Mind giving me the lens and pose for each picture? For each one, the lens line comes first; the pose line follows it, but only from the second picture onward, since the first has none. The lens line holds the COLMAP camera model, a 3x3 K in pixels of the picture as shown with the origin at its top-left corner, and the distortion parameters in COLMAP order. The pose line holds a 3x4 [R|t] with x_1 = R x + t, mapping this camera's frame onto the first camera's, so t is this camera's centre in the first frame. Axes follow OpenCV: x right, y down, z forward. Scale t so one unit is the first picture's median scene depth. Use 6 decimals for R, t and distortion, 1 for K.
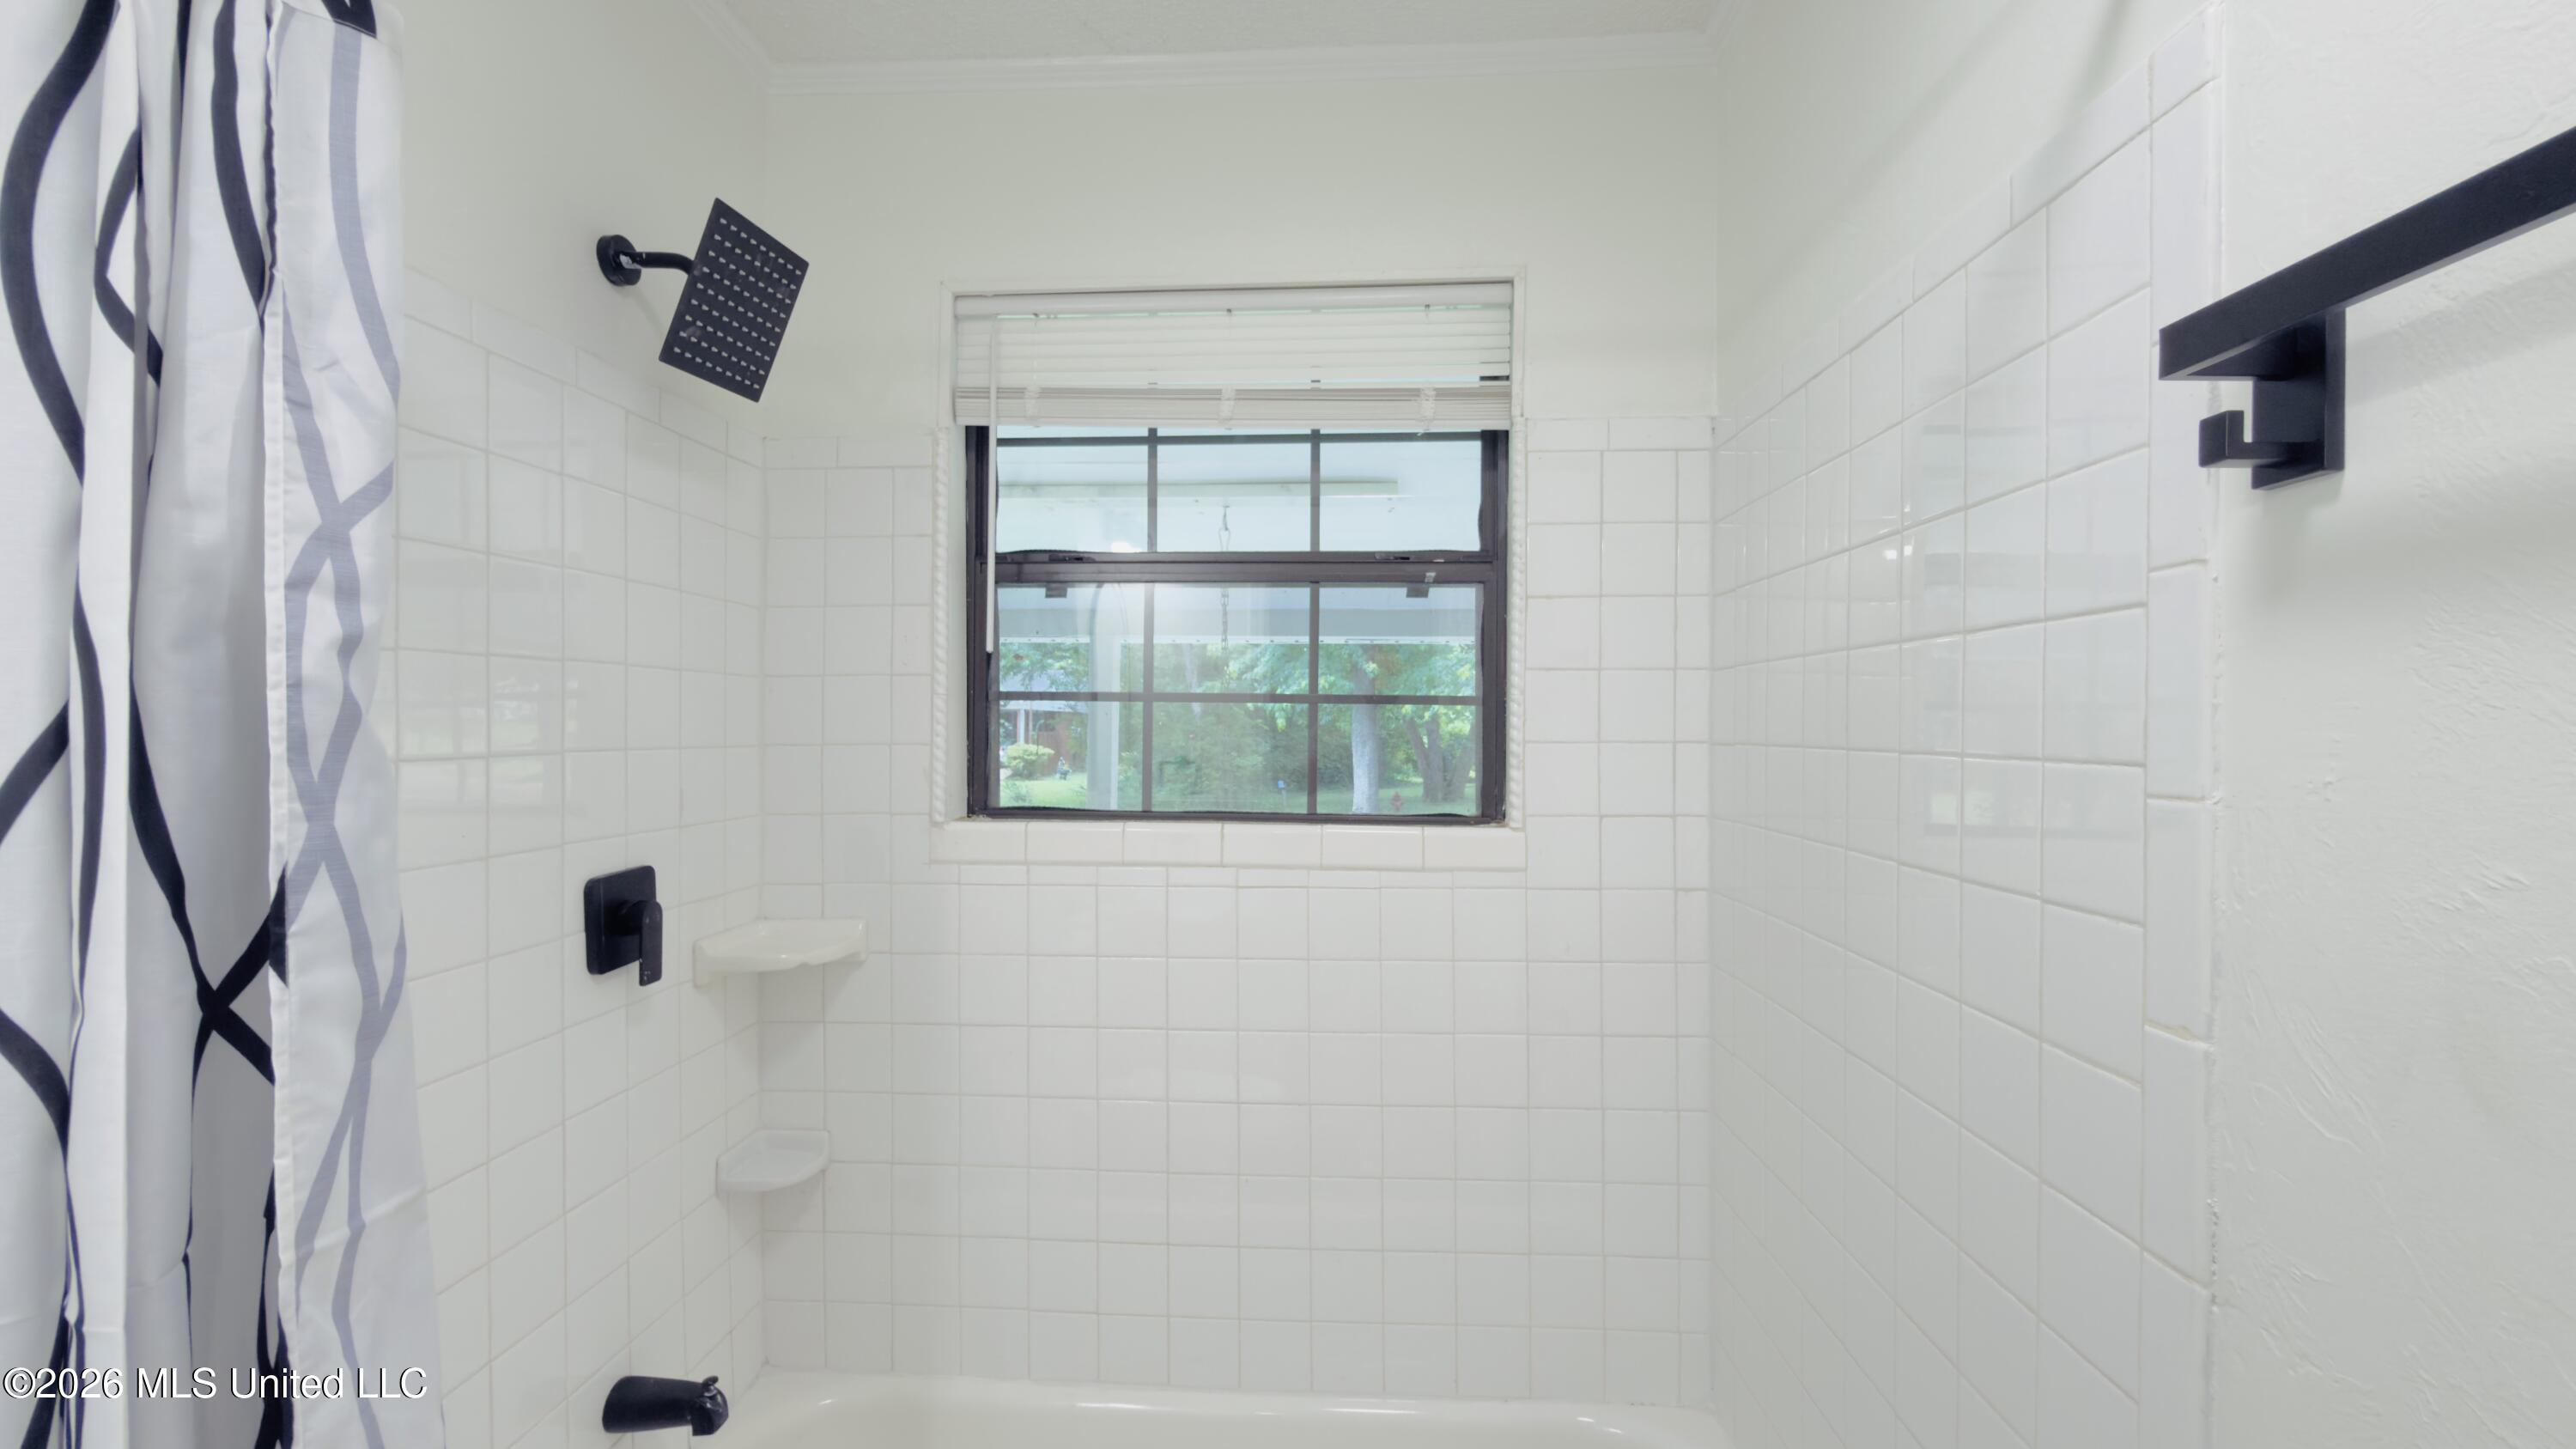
lens RADIAL K [[1043.1, 0, 1288.5], [0, 1043.1, 706.3], [0, 0, 1]] dist [-0.001229, -0.000067]
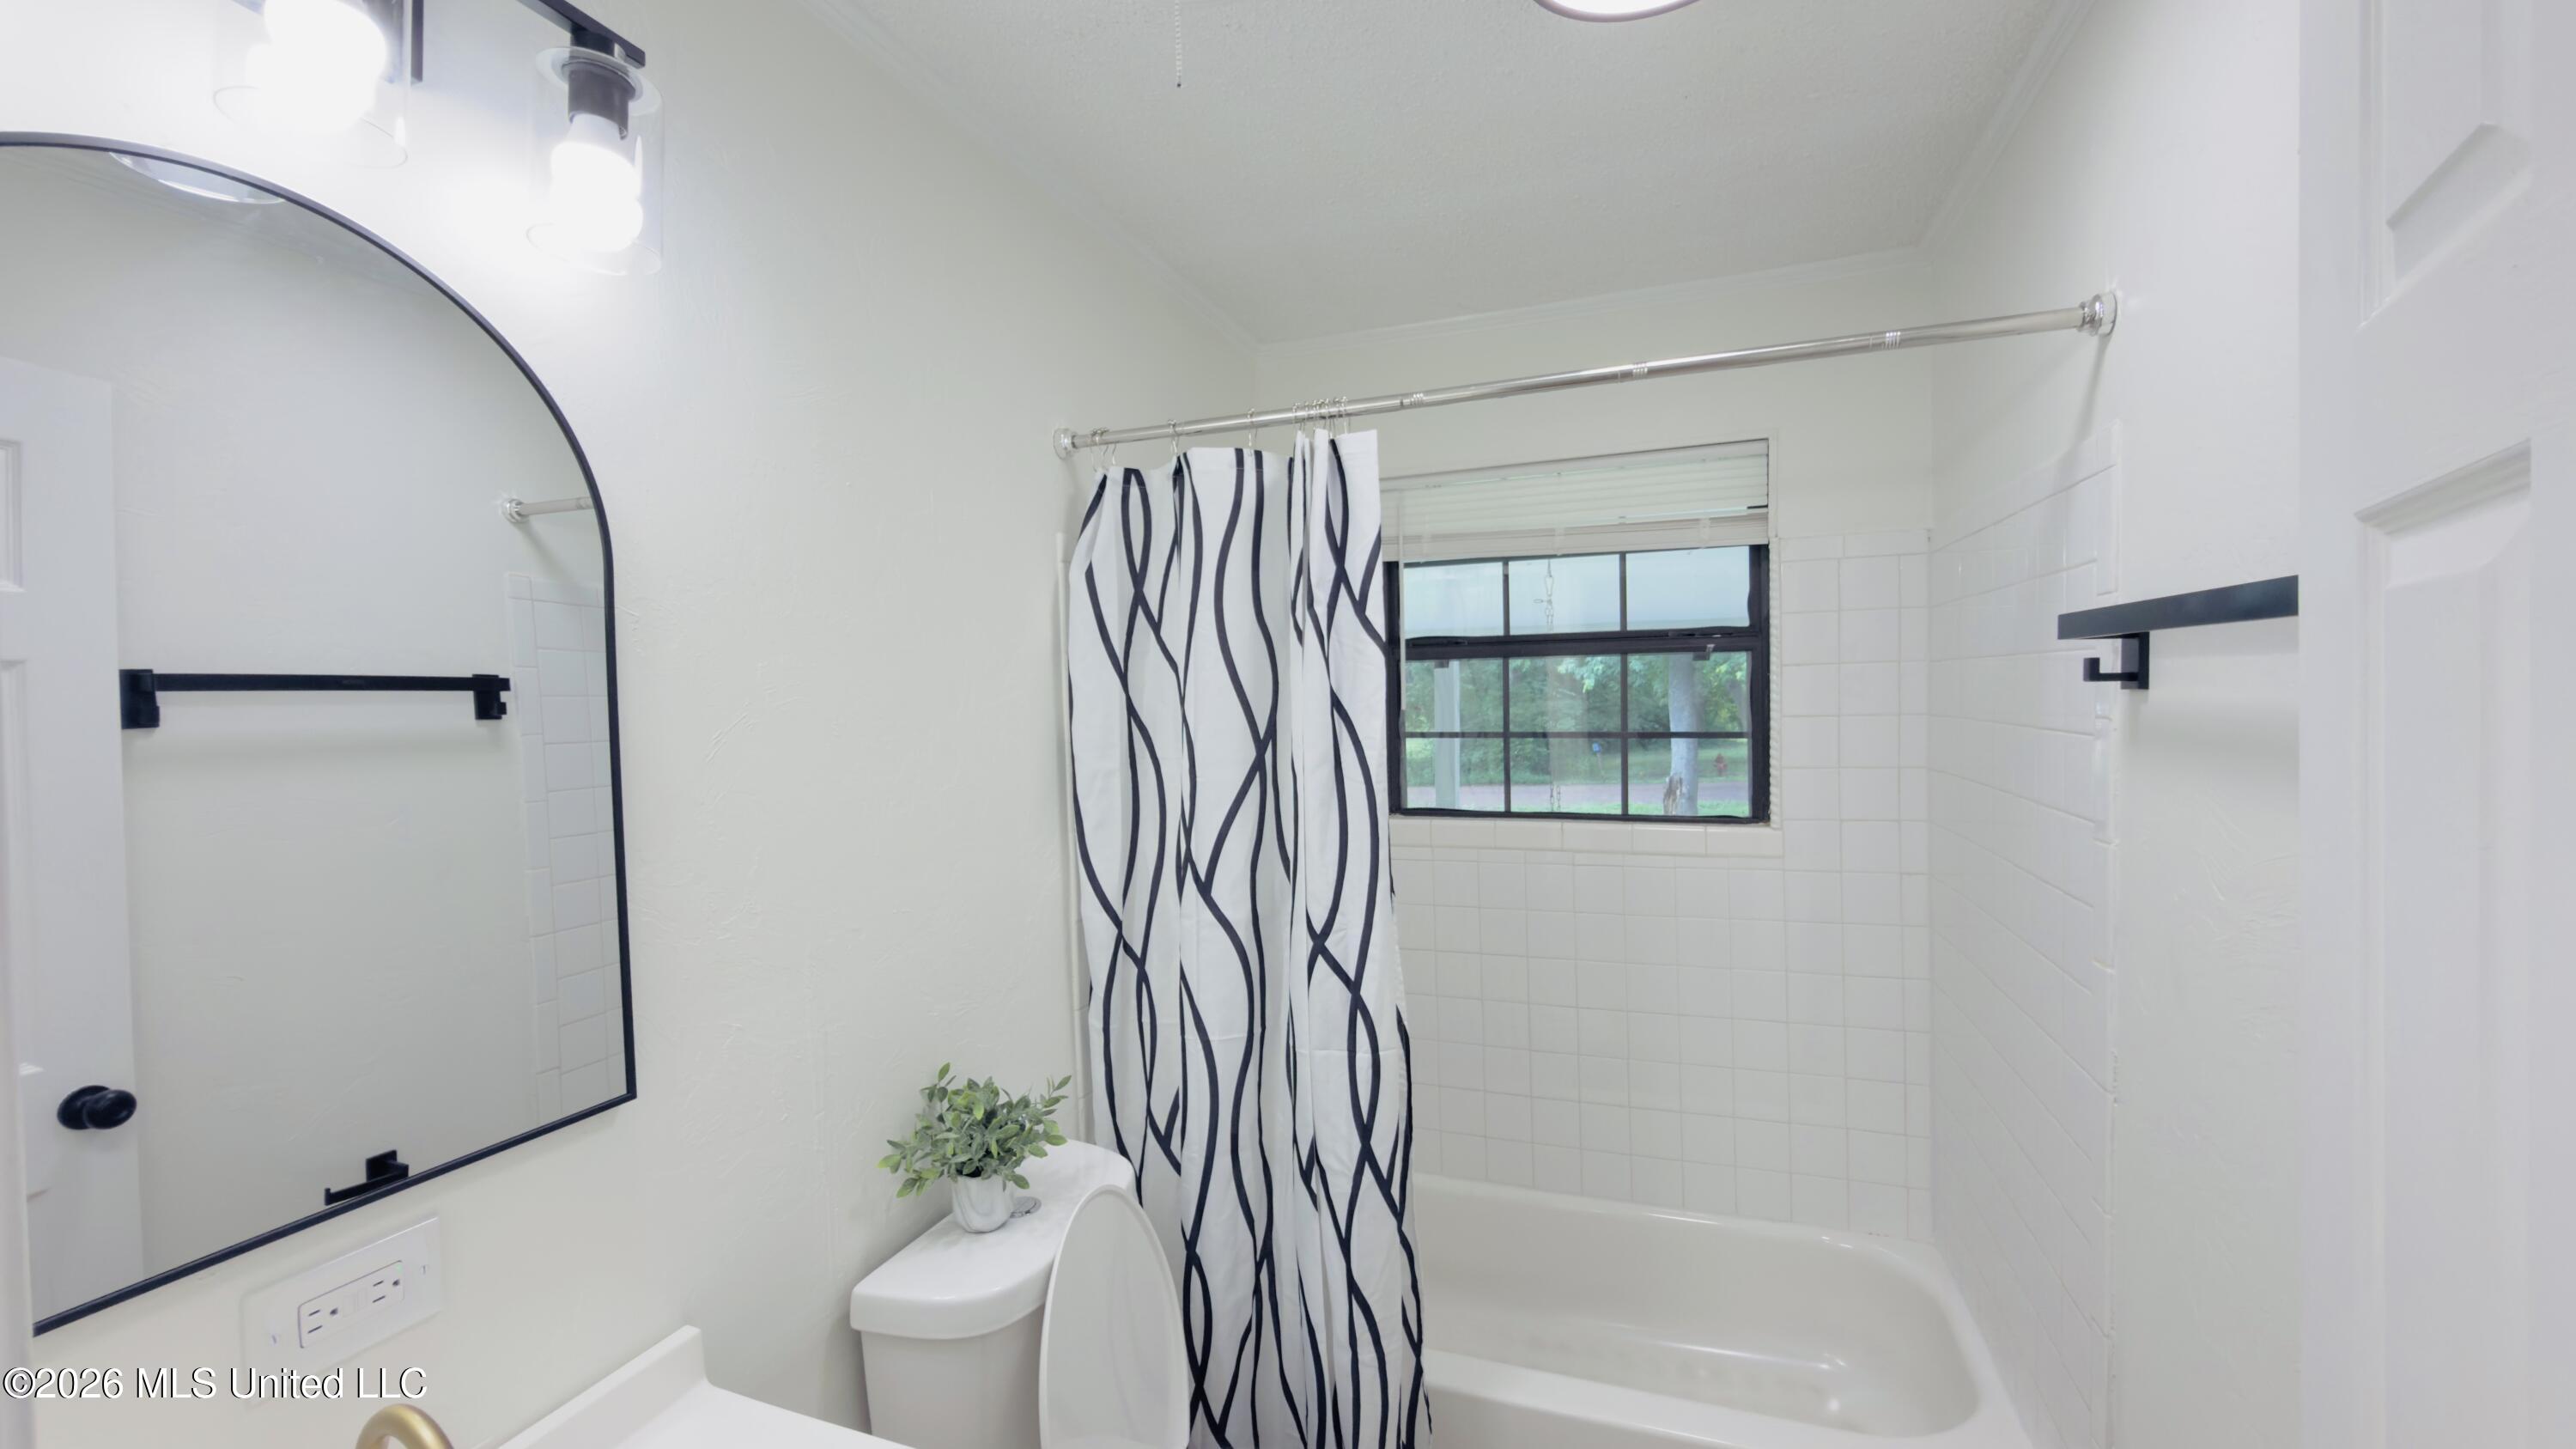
lens RADIAL K [[1043.1, 0, 1288.5], [0, 1043.1, 706.3], [0, 0, 1]] dist [-0.001229, -0.000067]
pose [[0.957607, -0.020513, -0.287346, -0.006232], [0.032167, 0.998838, 0.035895, -0.116738], [0.286276, -0.043616, 0.957154, -0.524457]]
